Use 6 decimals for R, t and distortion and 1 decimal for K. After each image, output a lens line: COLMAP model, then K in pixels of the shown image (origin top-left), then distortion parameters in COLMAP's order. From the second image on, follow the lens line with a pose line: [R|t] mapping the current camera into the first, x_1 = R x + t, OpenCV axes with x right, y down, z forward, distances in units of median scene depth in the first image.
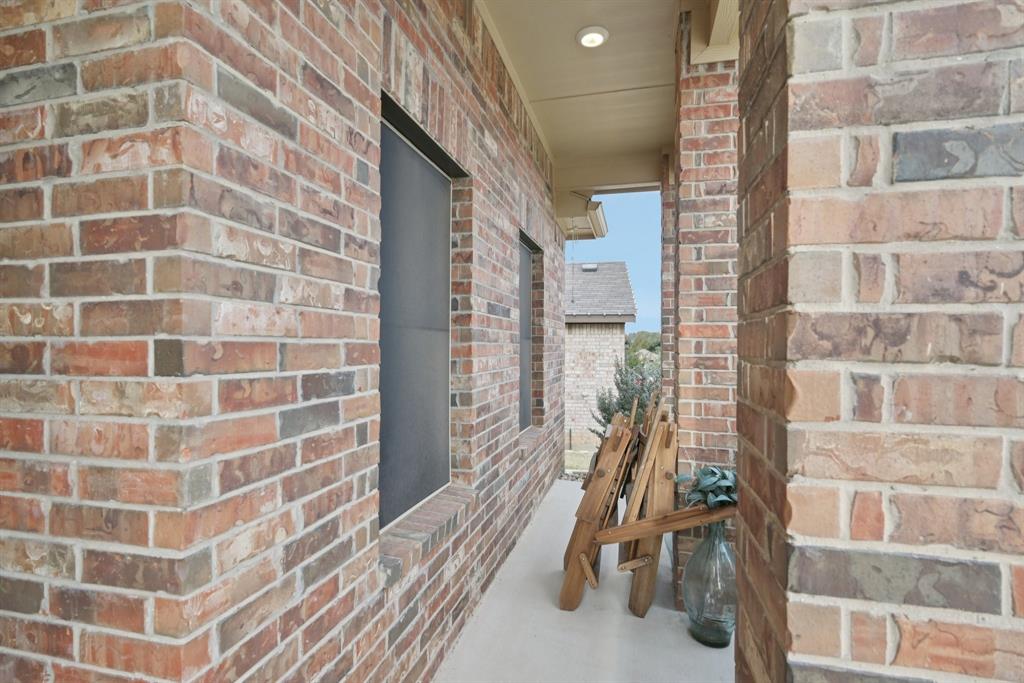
lens RADIAL K [[503.7, 0, 515.0], [0, 503.7, 343.8], [0, 0, 1]] dist [0.002201, 0.000587]
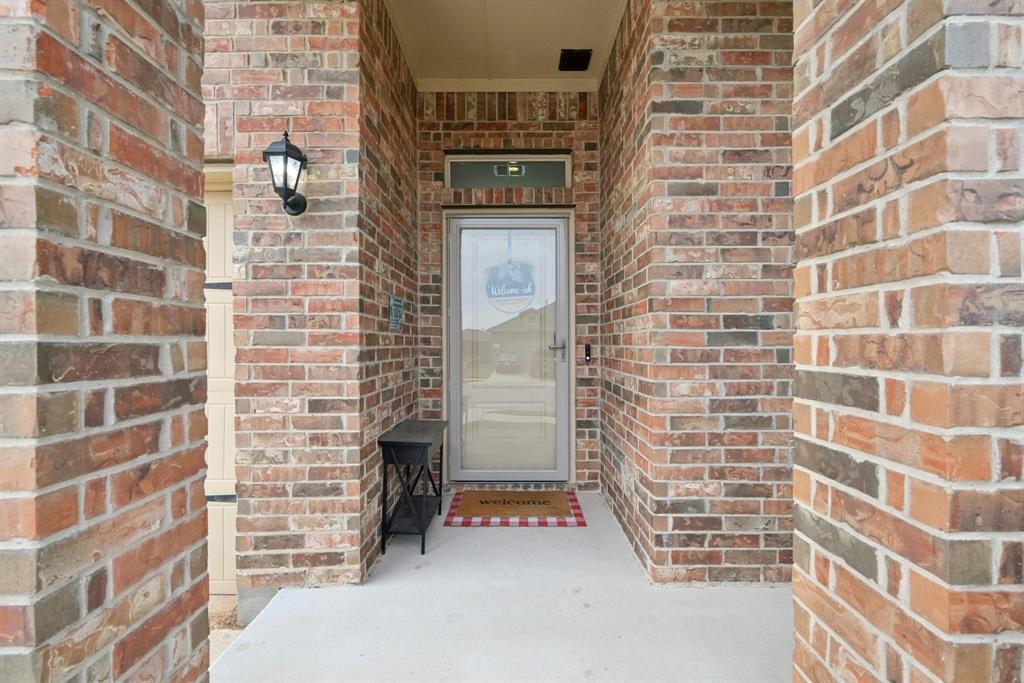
lens RADIAL K [[438.2, 0, 513.1], [0, 438.2, 340.0], [0, 0, 1]] dist [-0.001773, 0.000156]
pose [[0.236225, -0.015256, -0.971579, 1.087313], [0.006457, 0.999879, -0.014131, 0.190436], [0.971677, -0.002935, 0.236295, -0.179947]]
